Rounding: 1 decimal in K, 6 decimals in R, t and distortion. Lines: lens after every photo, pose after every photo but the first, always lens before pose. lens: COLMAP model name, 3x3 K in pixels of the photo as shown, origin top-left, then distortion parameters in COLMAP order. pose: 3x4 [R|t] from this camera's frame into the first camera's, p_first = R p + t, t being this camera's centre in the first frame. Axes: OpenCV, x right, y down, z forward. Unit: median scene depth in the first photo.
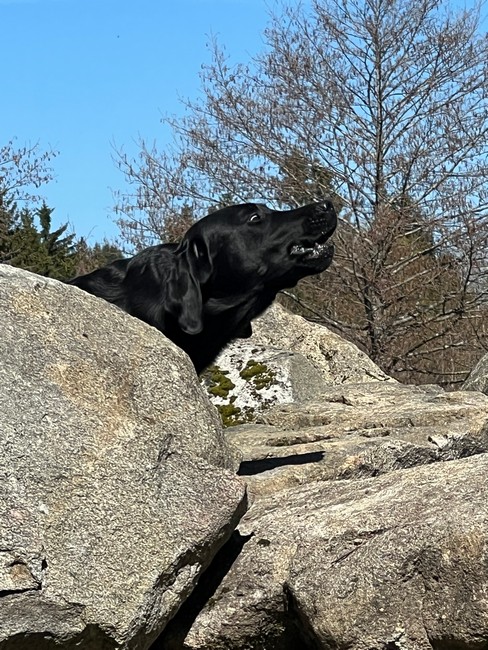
lens RADIAL K [[4577.4, 0, 244.0], [0, 4577.4, 325.1], [0, 0, 1]] dist [-0.394899, 0.000000]
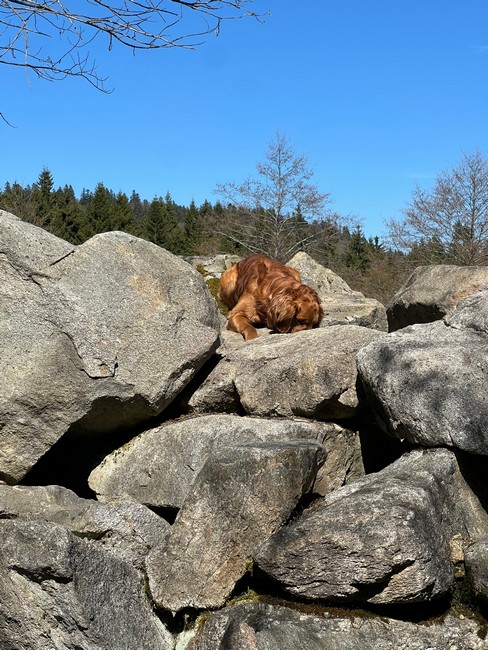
lens RADIAL K [[1457.2, 0, 243.4], [0, 1457.2, 325.4], [0, 0, 1]] dist [0.005501, 0.000000]
pose [[0.989484, 0.048225, -0.136366, 0.109525], [-0.043392, 0.998328, 0.038196, 0.003070], [0.137980, -0.031877, 0.989922, 0.301222]]
